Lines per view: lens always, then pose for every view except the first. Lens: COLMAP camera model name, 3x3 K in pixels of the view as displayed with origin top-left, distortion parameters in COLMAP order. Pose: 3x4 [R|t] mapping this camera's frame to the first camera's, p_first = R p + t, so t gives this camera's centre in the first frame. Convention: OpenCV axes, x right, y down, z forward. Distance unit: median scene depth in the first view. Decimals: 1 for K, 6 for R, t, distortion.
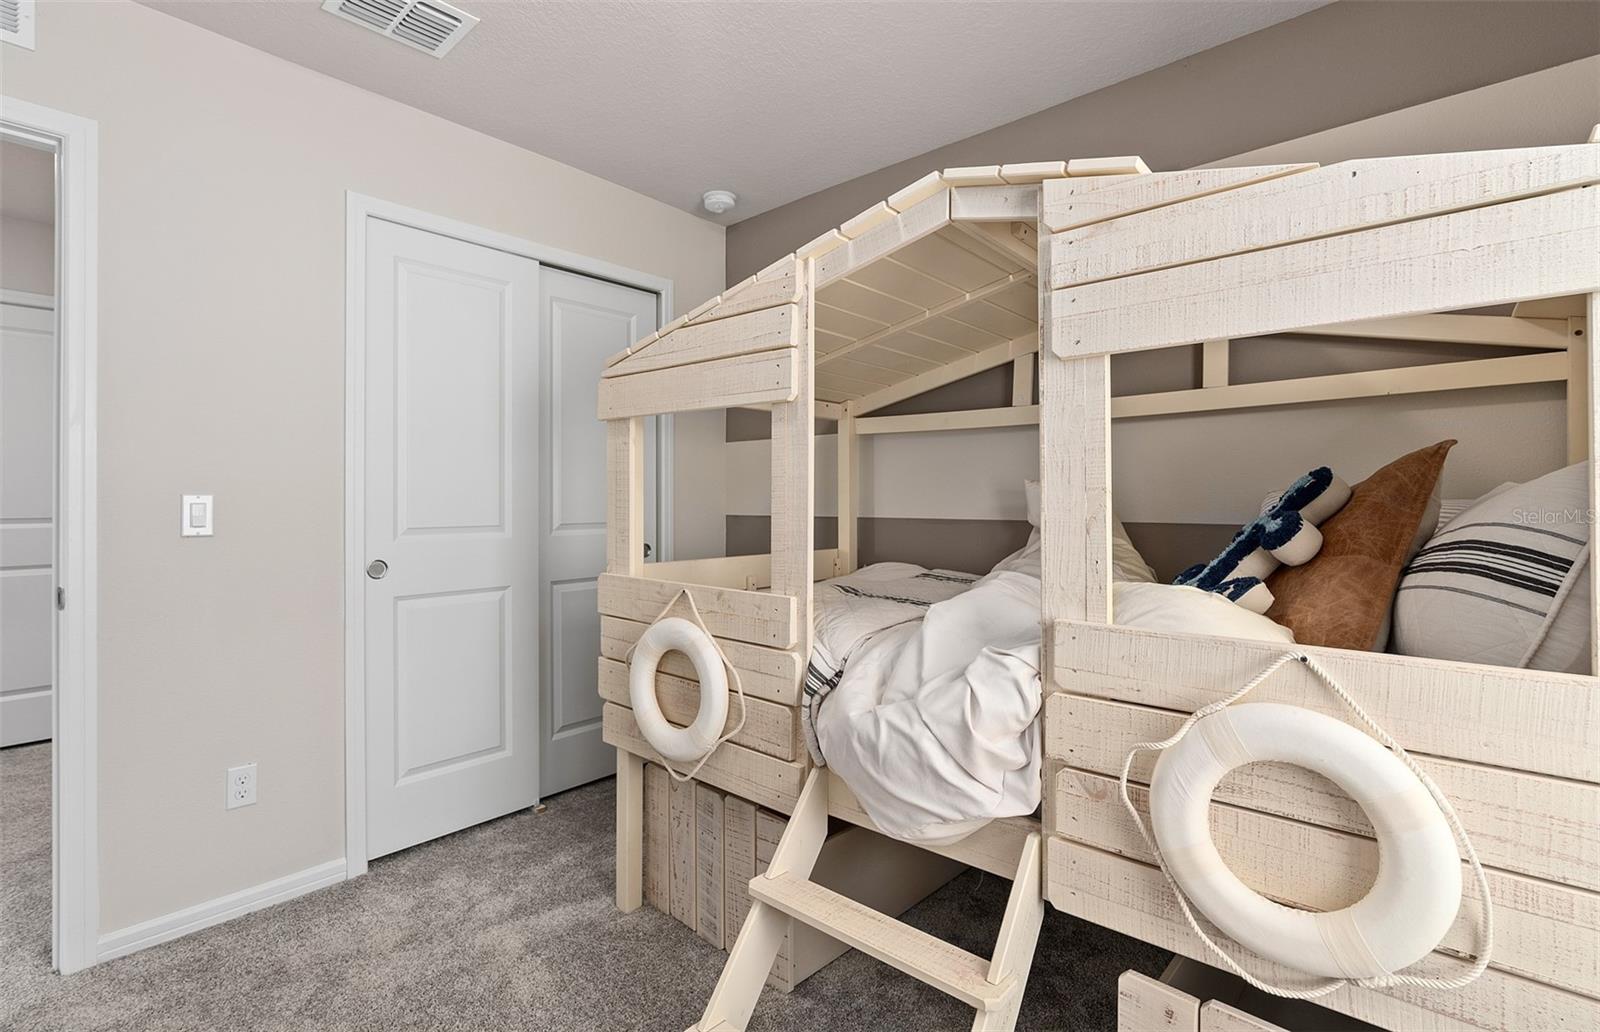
lens RADIAL K [[717.9, 0, 801.5], [0, 717.9, 491.5], [0, 0, 1]] dist [-0.001251, 0.000127]
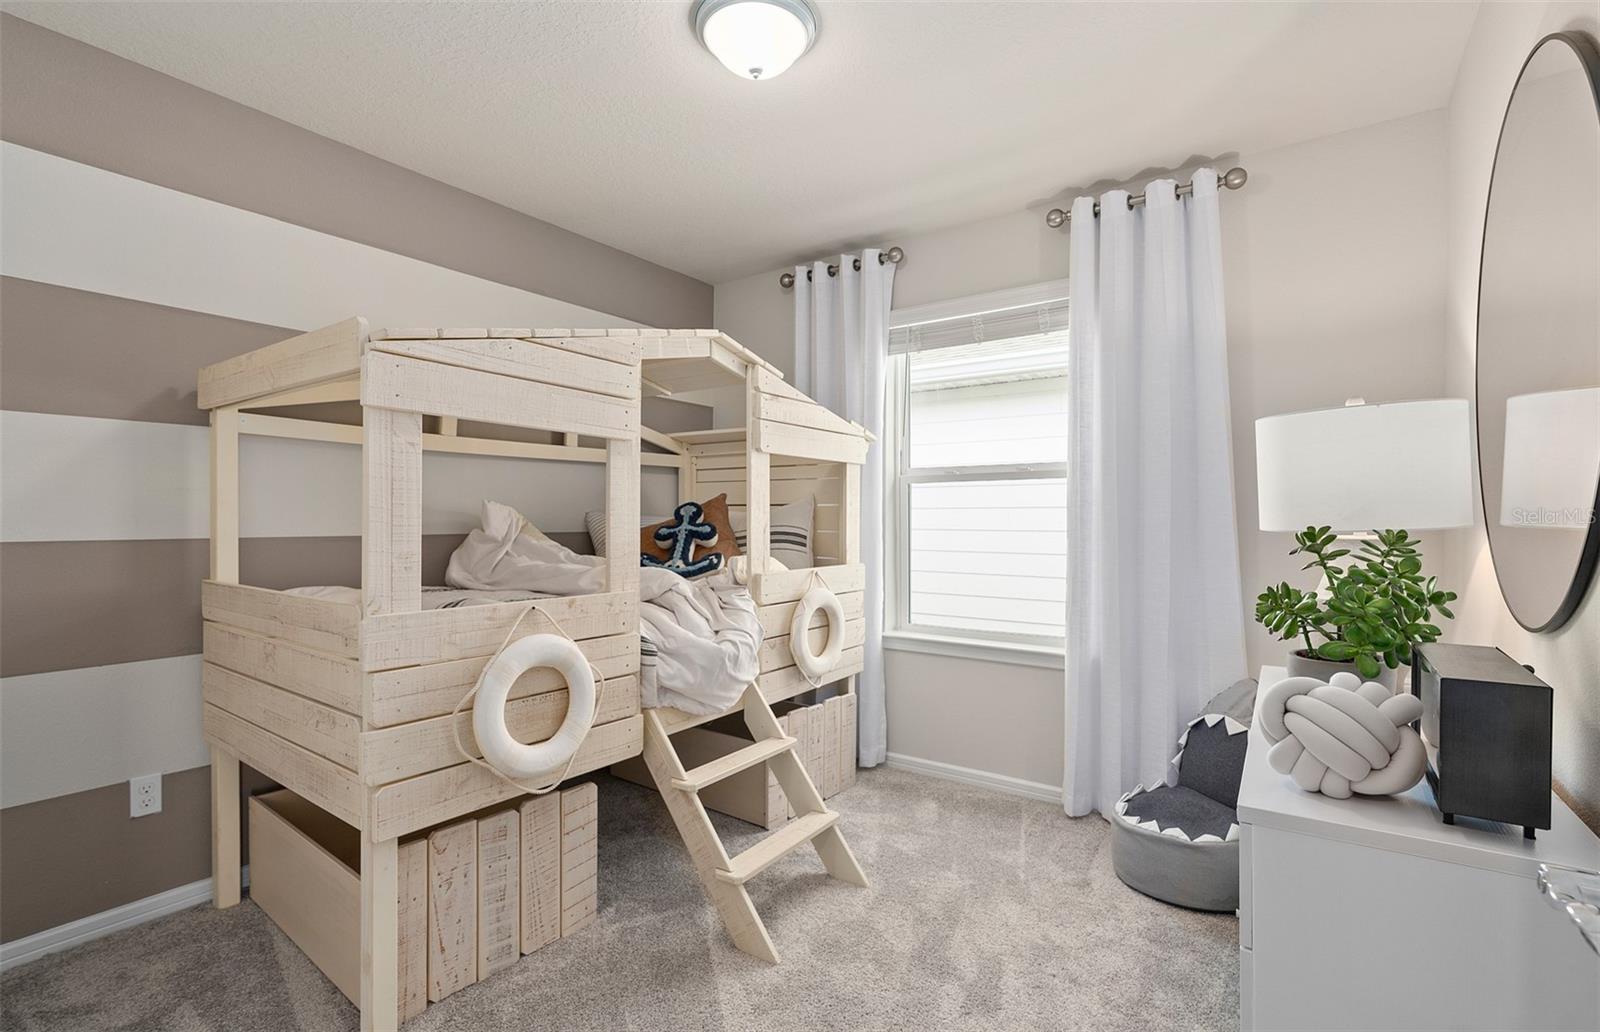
lens RADIAL K [[713.9, 0, 806.6], [0, 713.9, 532.2], [0, 0, 1]] dist [-0.000325, 0.000233]
pose [[-0.103604, -0.015258, 0.994502, -1.593240], [-0.008722, 0.999858, 0.014431, 0.020472], [-0.994580, -0.007179, -0.103722, 0.973142]]
